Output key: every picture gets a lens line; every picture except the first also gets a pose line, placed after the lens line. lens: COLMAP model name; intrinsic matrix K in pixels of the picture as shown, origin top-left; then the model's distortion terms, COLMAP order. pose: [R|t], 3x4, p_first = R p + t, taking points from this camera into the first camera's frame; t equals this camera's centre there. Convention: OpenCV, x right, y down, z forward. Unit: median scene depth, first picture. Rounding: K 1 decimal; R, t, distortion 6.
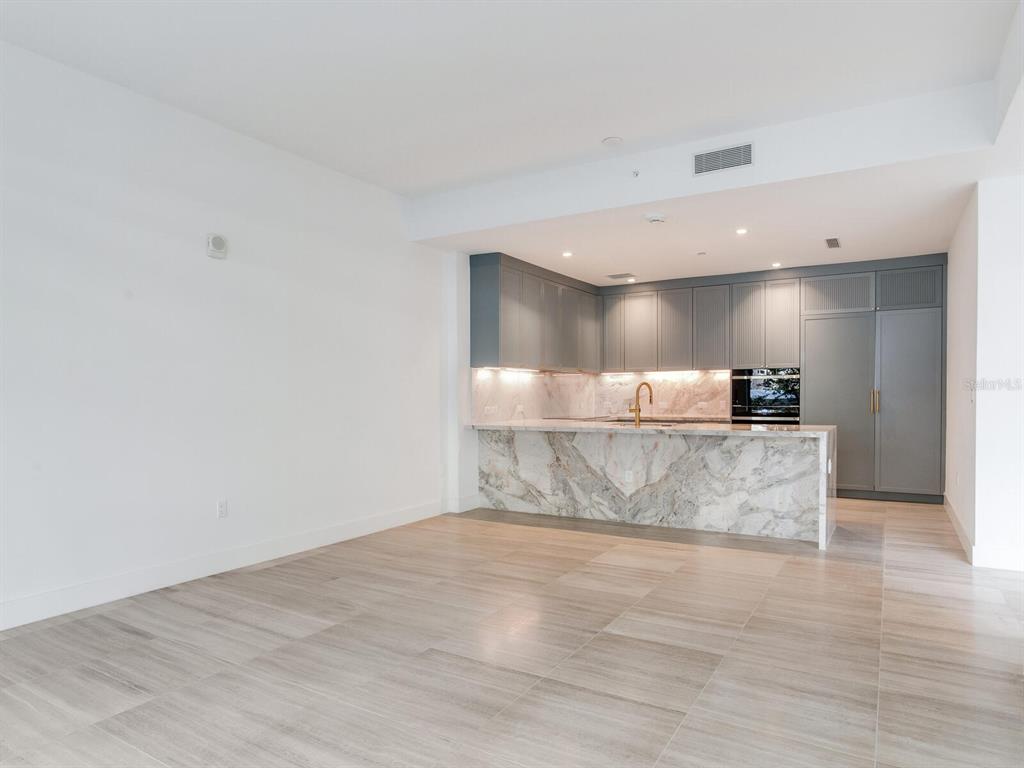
lens RADIAL K [[579.7, 0, 512.0], [0, 579.7, 384.0], [0, 0, 1]] dist [-0.028179, 0.000498]
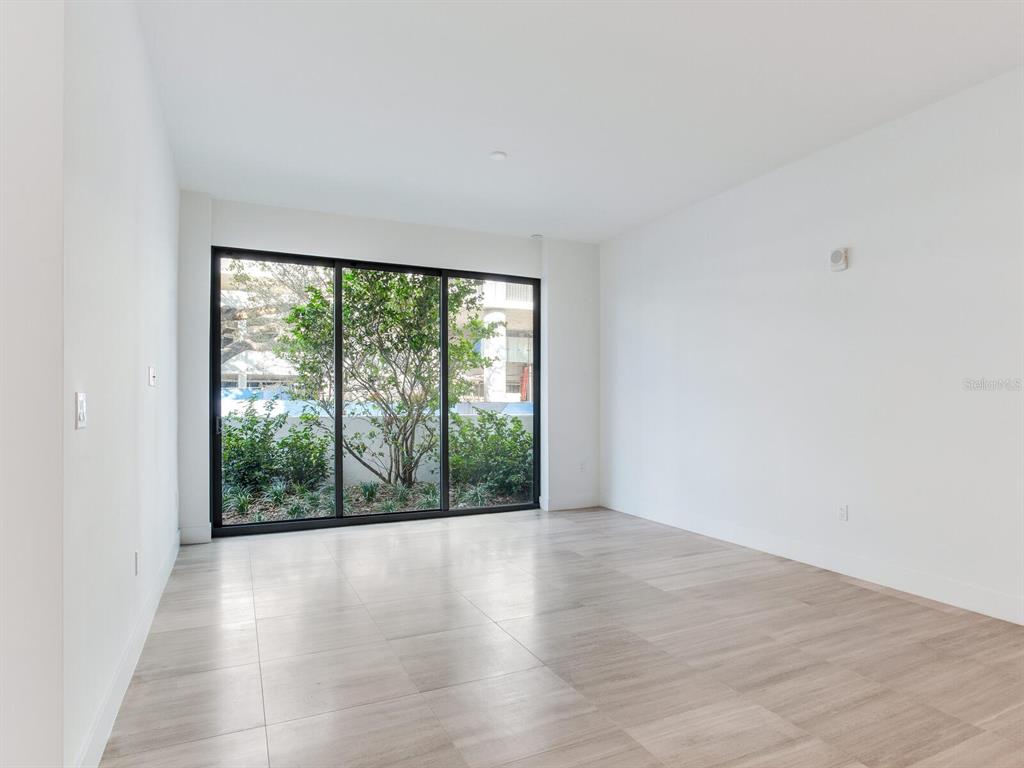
lens RADIAL K [[579.7, 0, 512.0], [0, 579.7, 384.0], [0, 0, 1]] dist [-0.028179, 0.000498]
pose [[-0.487345, -0.016679, -0.873050, 0.740810], [0.009134, 0.999665, -0.024196, 0.007009], [0.873162, -0.019767, -0.487030, 1.064672]]
